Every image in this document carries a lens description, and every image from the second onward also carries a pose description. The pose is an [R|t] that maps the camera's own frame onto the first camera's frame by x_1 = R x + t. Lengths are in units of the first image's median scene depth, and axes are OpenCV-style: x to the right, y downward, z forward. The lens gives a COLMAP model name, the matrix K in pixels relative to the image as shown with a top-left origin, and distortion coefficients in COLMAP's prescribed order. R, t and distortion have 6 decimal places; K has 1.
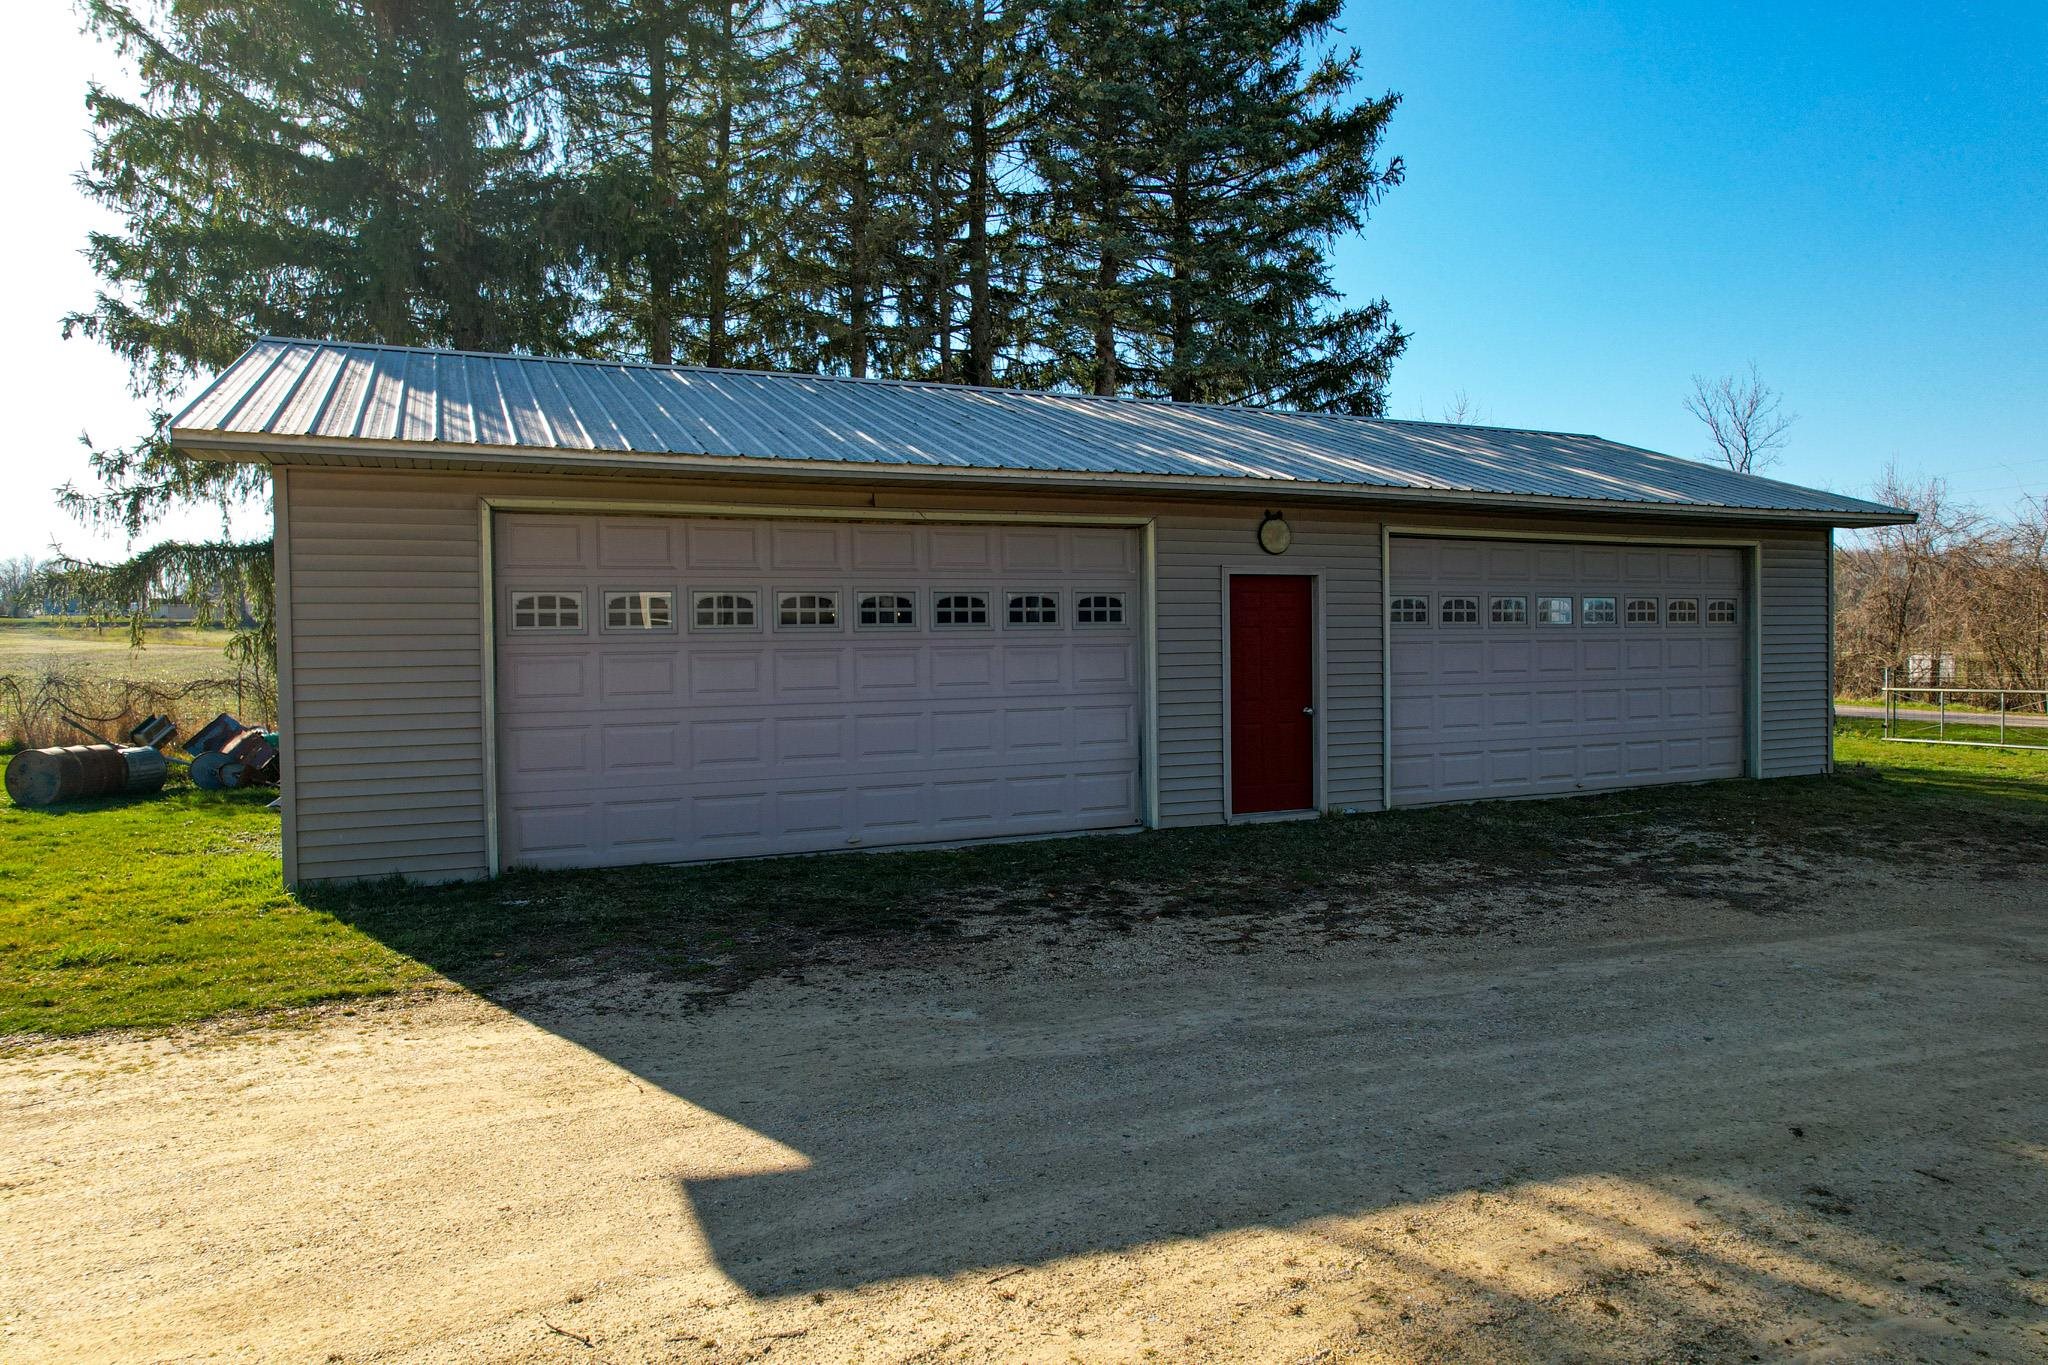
lens RADIAL K [[1327.9, 0, 1035.8], [0, 1327.9, 678.7], [0, 0, 1]] dist [-0.079070, 0.066120]
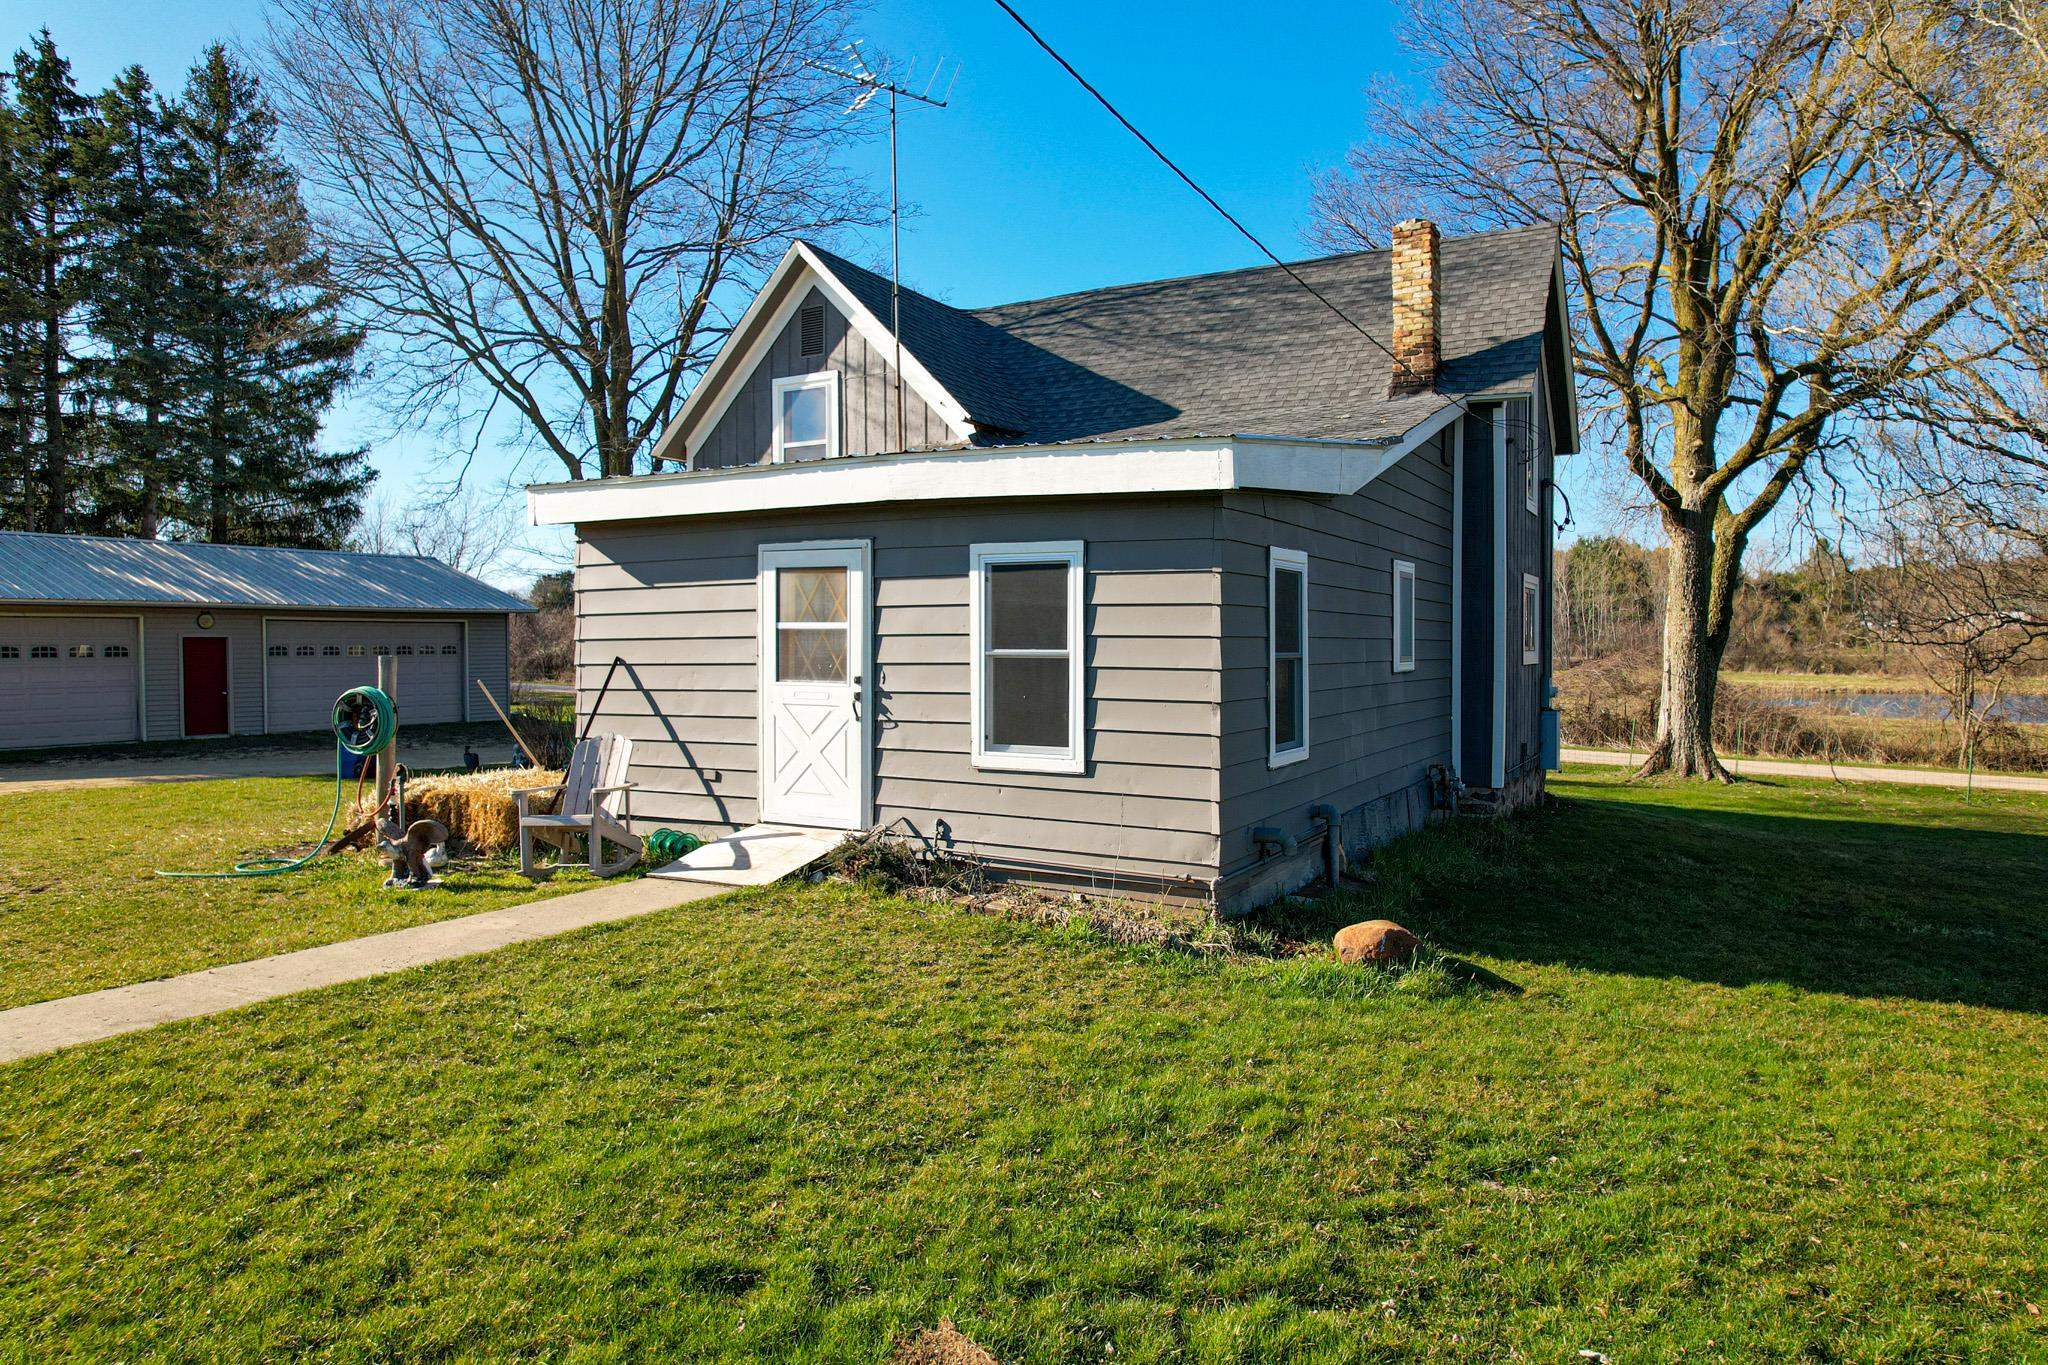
lens RADIAL K [[1327.9, 0, 1035.8], [0, 1327.9, 678.7], [0, 0, 1]] dist [-0.079070, 0.066120]
pose [[0.816899, 0.003443, 0.576771, 0.051896], [0.002049, 0.999959, -0.008872, 0.024844], [-0.576778, 0.008429, 0.816858, -2.041088]]
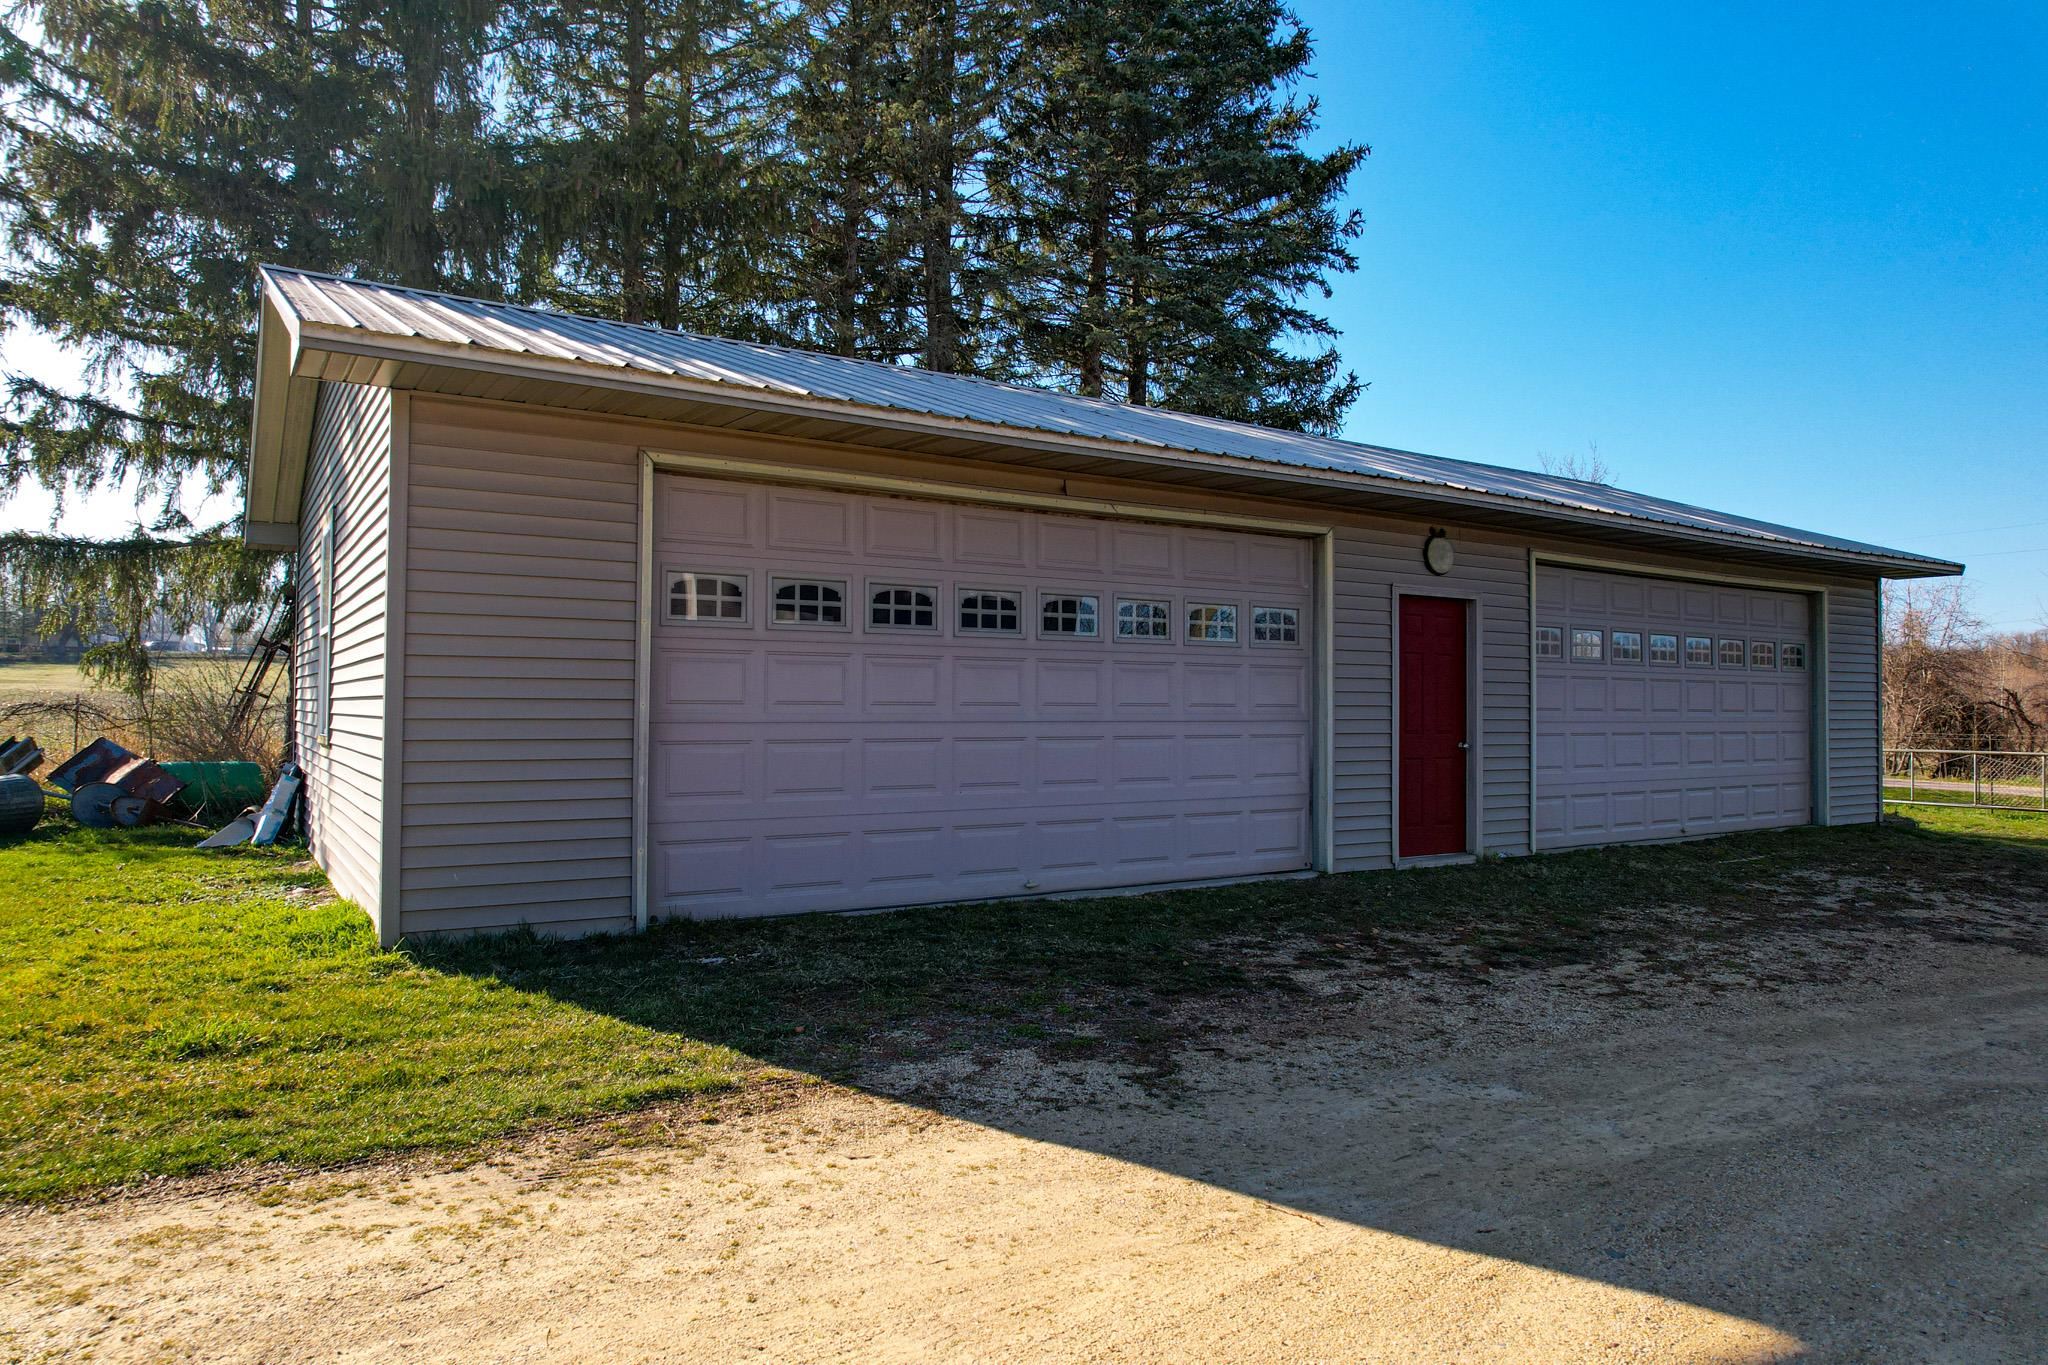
lens RADIAL K [[1327.9, 0, 1035.8], [0, 1327.9, 678.7], [0, 0, 1]] dist [-0.079070, 0.066120]
pose [[0.988834, 0.023288, 0.147190, -0.241445], [-0.016559, 0.998768, -0.046776, 0.027275], [-0.148098, 0.043816, 0.988002, 0.142617]]
